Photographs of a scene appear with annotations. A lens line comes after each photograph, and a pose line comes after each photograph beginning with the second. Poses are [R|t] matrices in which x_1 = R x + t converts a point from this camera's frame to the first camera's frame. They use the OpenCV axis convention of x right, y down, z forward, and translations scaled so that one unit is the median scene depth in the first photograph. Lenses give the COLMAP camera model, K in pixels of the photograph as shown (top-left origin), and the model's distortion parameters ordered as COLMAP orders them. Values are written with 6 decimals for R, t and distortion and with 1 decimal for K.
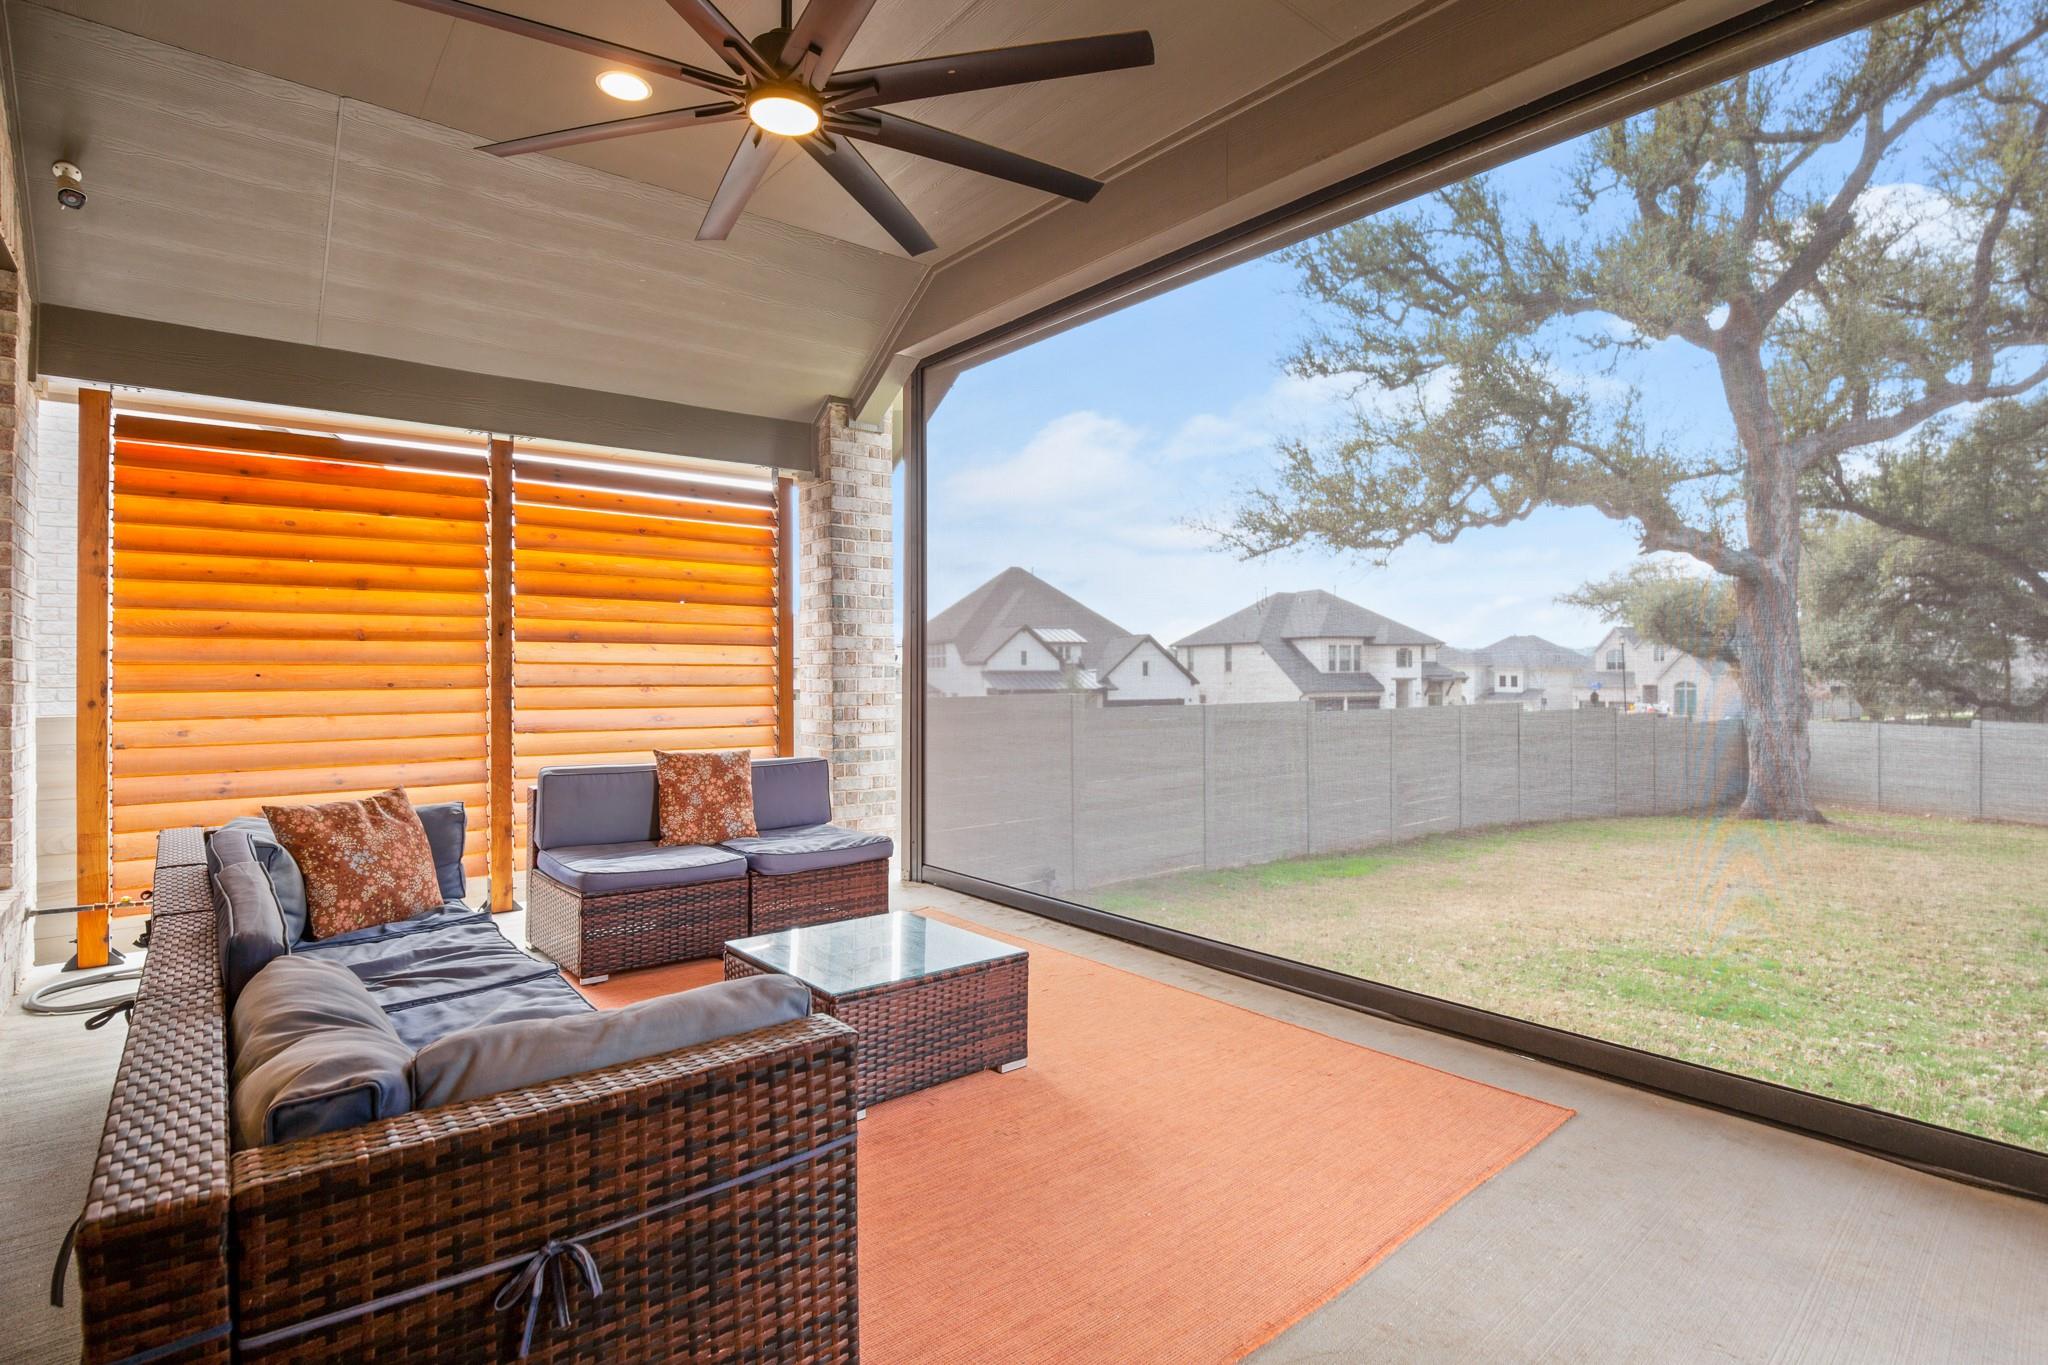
lens RADIAL K [[1010.4, 0, 1055.4], [0, 1010.4, 666.4], [0, 0, 1]] dist [-0.023627, -0.000144]
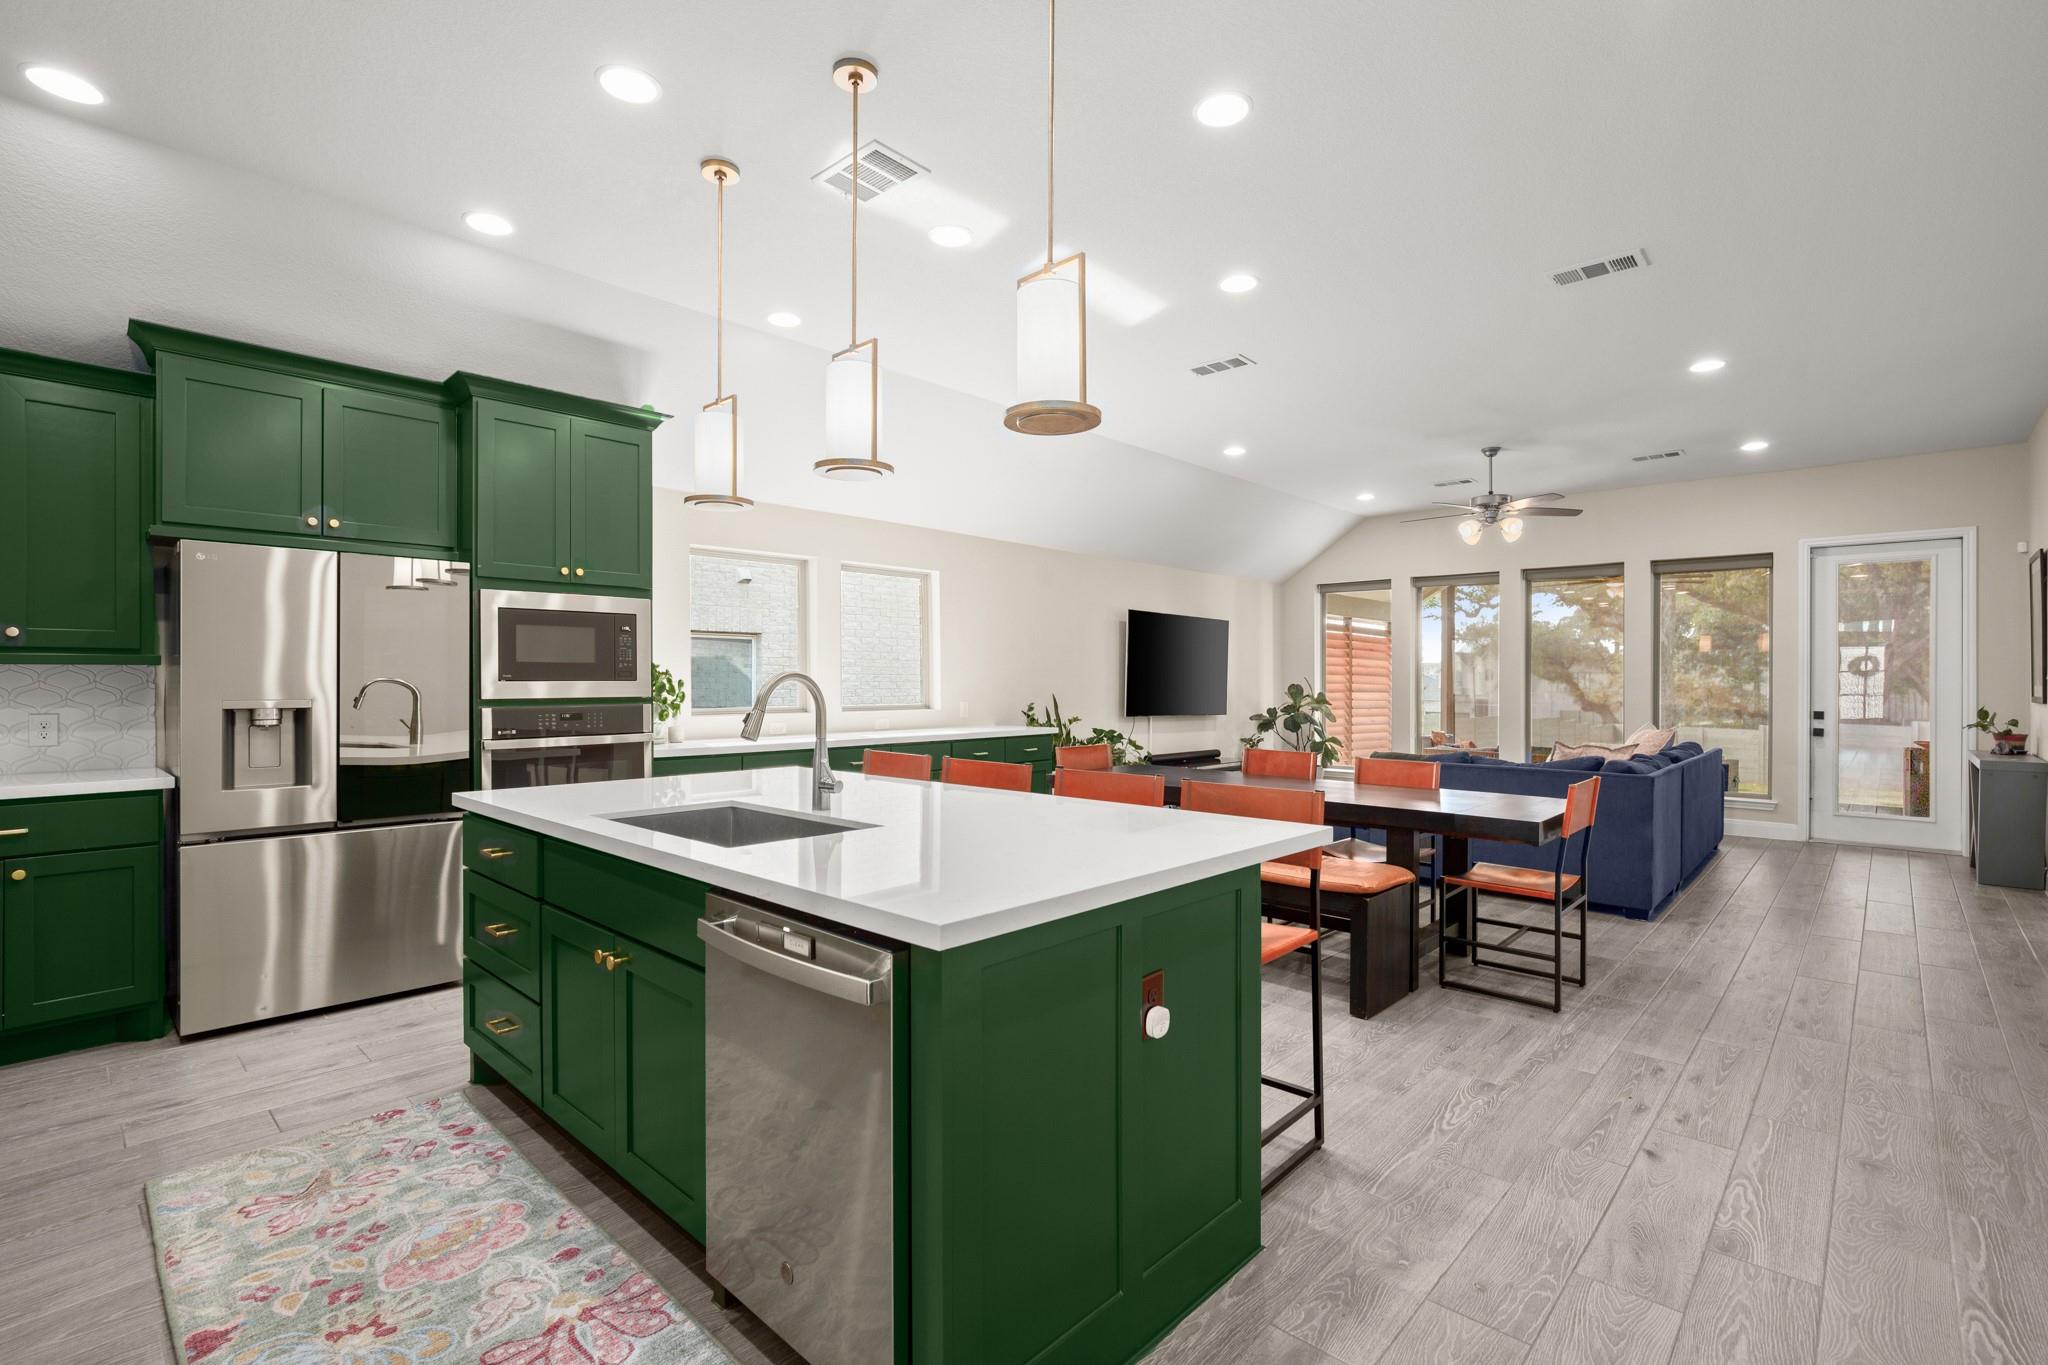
lens RADIAL K [[934.2, 0, 1029.3], [0, 934.2, 689.8], [0, 0, 1]] dist [-0.014813, 0.005820]
pose [[0.993034, 0.006351, 0.117657, -1.438458], [-0.007808, 0.999898, 0.011934, -0.043994], [-0.117569, -0.012770, 0.992983, -1.214853]]
